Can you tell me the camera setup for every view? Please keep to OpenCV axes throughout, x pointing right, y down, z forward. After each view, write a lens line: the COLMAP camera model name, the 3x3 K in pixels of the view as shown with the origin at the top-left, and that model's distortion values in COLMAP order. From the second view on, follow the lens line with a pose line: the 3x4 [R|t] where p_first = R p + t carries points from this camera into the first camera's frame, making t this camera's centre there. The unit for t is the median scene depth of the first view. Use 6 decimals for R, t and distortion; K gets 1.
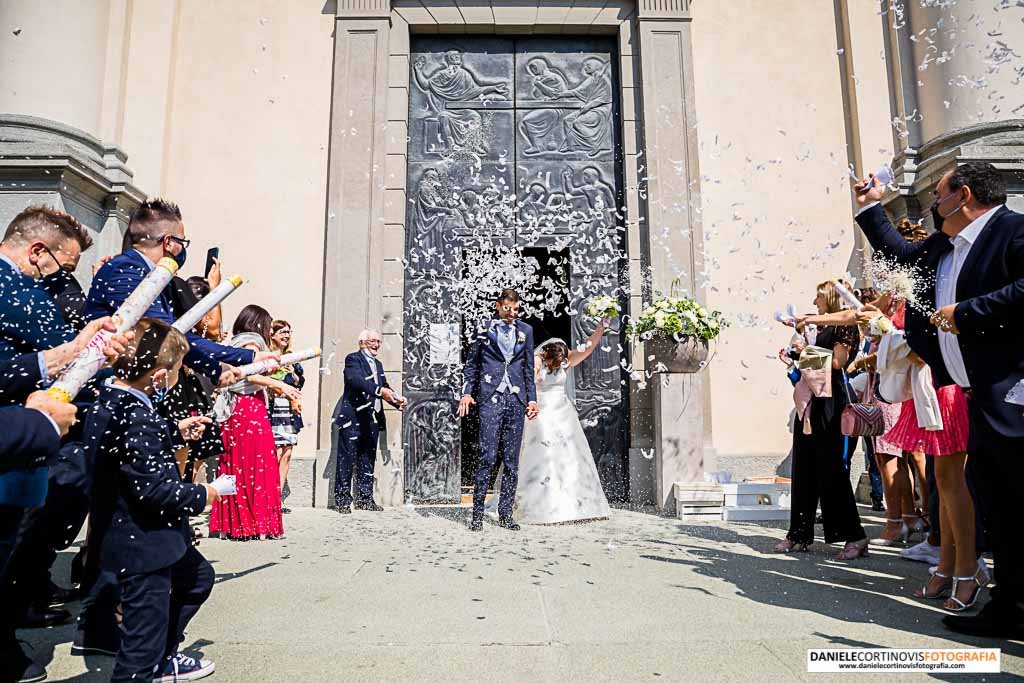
lens RADIAL K [[957.6, 0, 505.0], [0, 957.6, 337.2], [0, 0, 1]] dist [-0.101361, 0.157021]
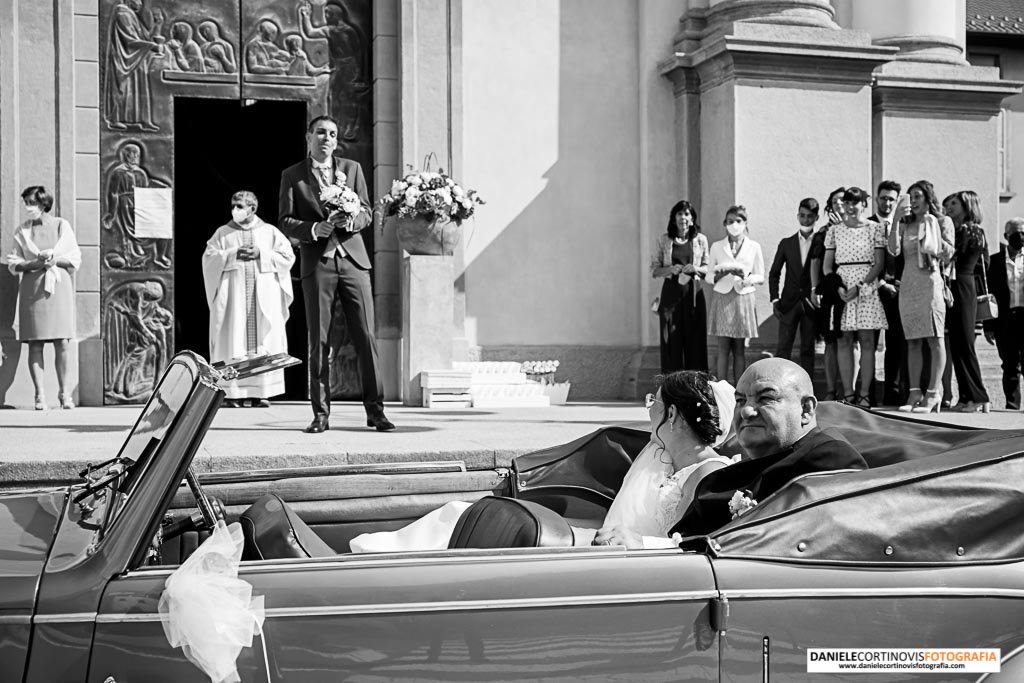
lens RADIAL K [[957.6, 0, 505.0], [0, 957.6, 337.2], [0, 0, 1]] dist [-0.101361, 0.157021]
pose [[0.966069, 0.002451, 0.258272, 0.019613], [-0.034024, 0.992449, 0.117848, 0.006681], [-0.256033, -0.122636, 0.958857, 0.123903]]
